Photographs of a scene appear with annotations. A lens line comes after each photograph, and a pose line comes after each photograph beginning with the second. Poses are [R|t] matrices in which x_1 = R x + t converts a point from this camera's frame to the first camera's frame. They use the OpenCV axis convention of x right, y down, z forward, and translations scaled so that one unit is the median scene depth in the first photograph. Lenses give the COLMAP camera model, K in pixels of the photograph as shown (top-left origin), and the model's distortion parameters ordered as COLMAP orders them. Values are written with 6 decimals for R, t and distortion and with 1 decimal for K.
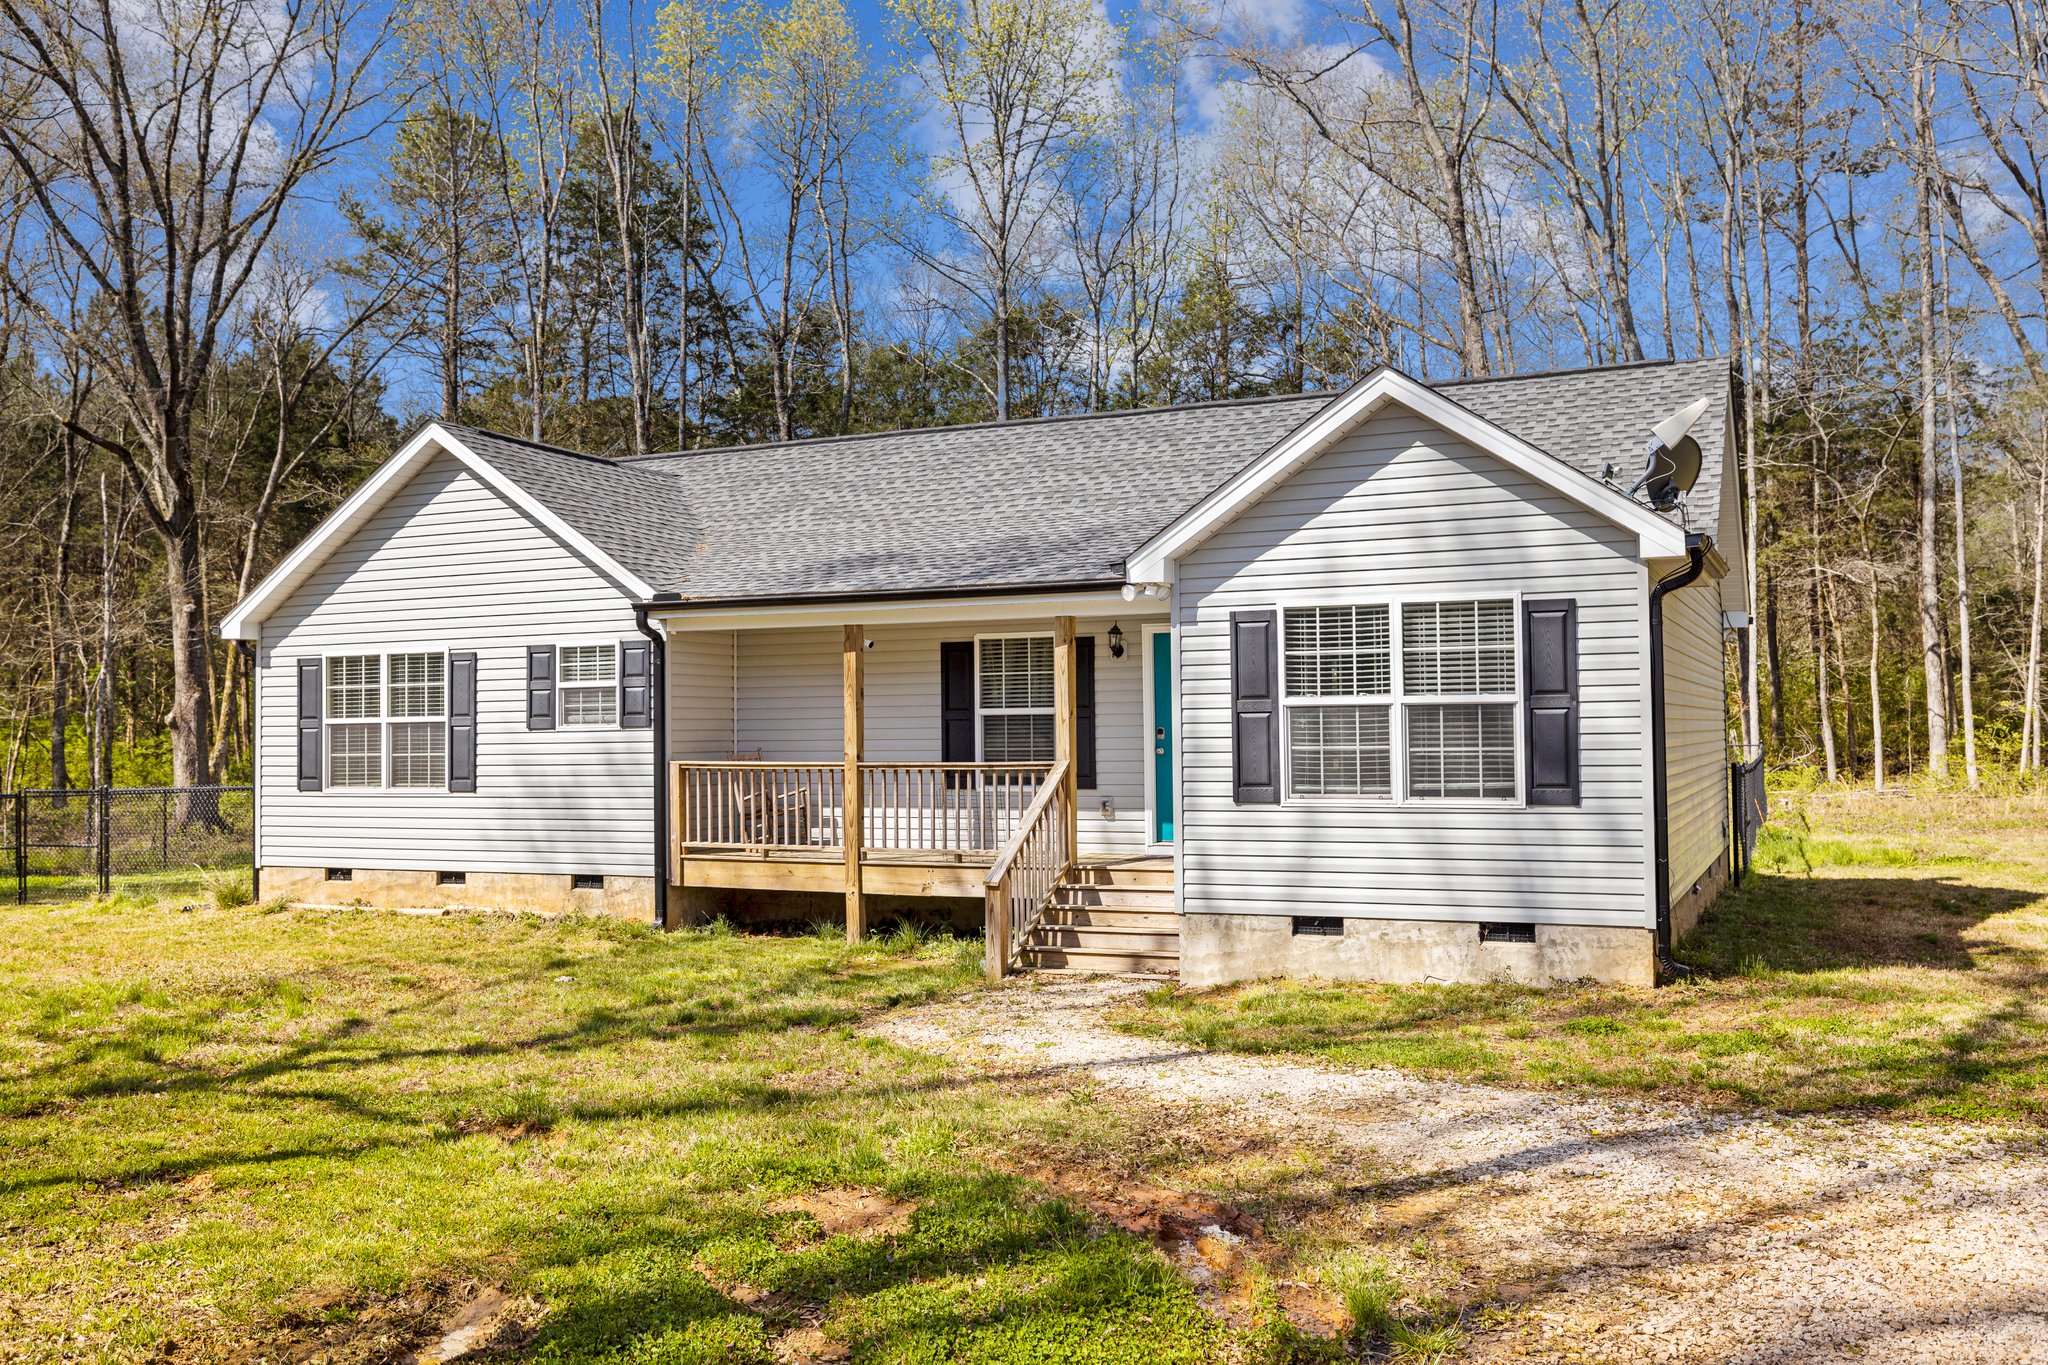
lens RADIAL K [[1831.4, 0, 1025.0], [0, 1831.4, 687.9], [0, 0, 1]] dist [0.033011, -0.004159]
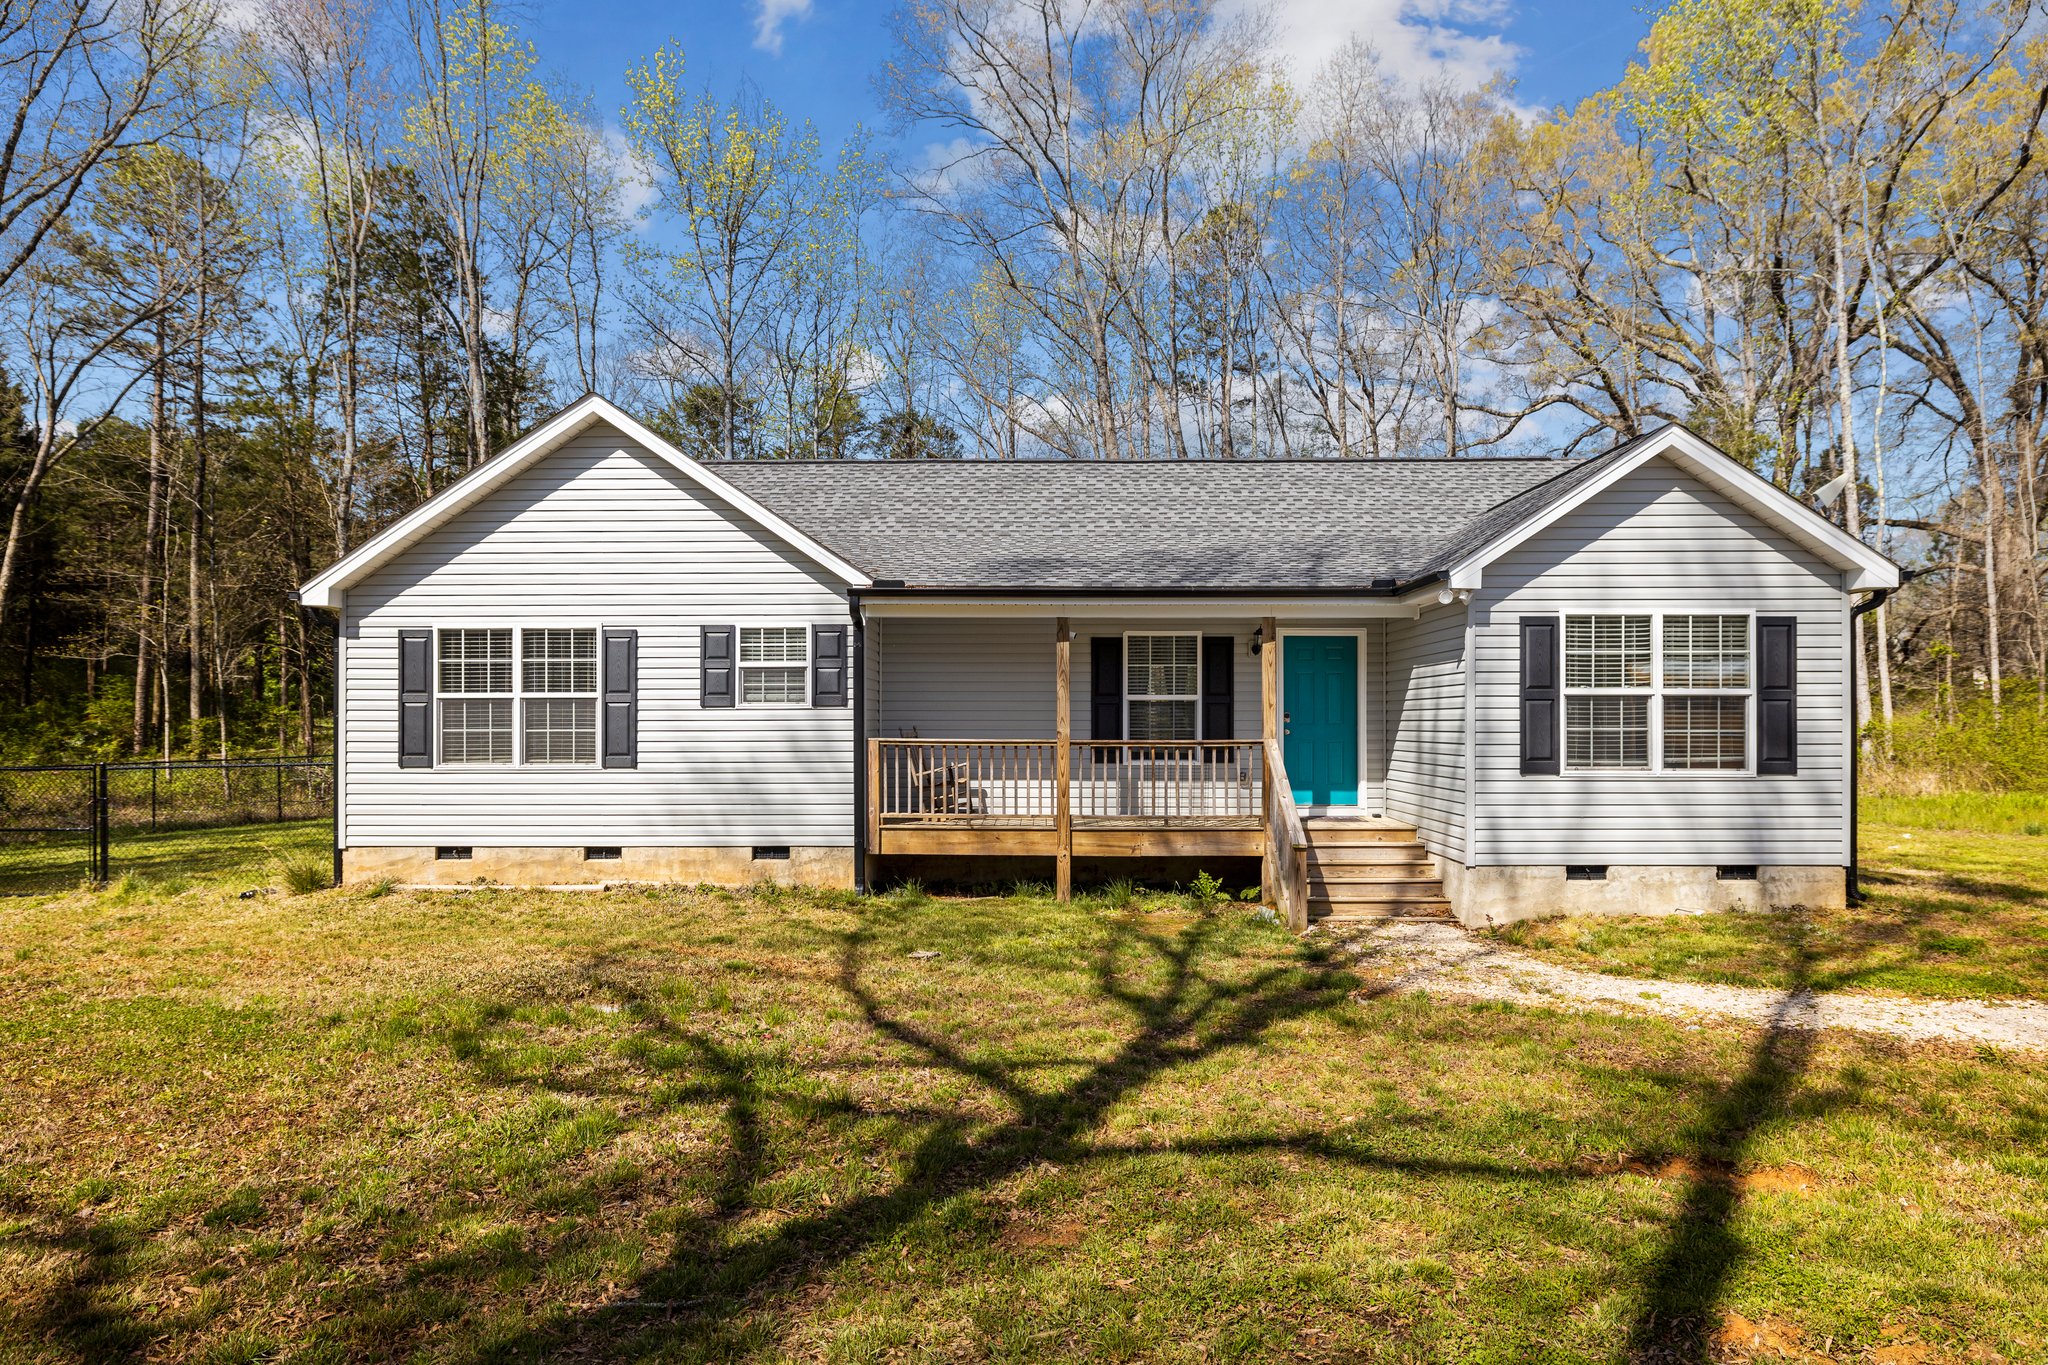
lens RADIAL K [[1193.0, 0, 1025.7], [0, 1193.0, 723.5], [0, 0, 1]] dist [0.008342, 0.002661]
pose [[0.905374, 0.009650, 0.424505, -0.406707], [-0.020033, 0.999599, 0.020002, 0.015574], [-0.424142, -0.026613, 0.905205, 0.331934]]
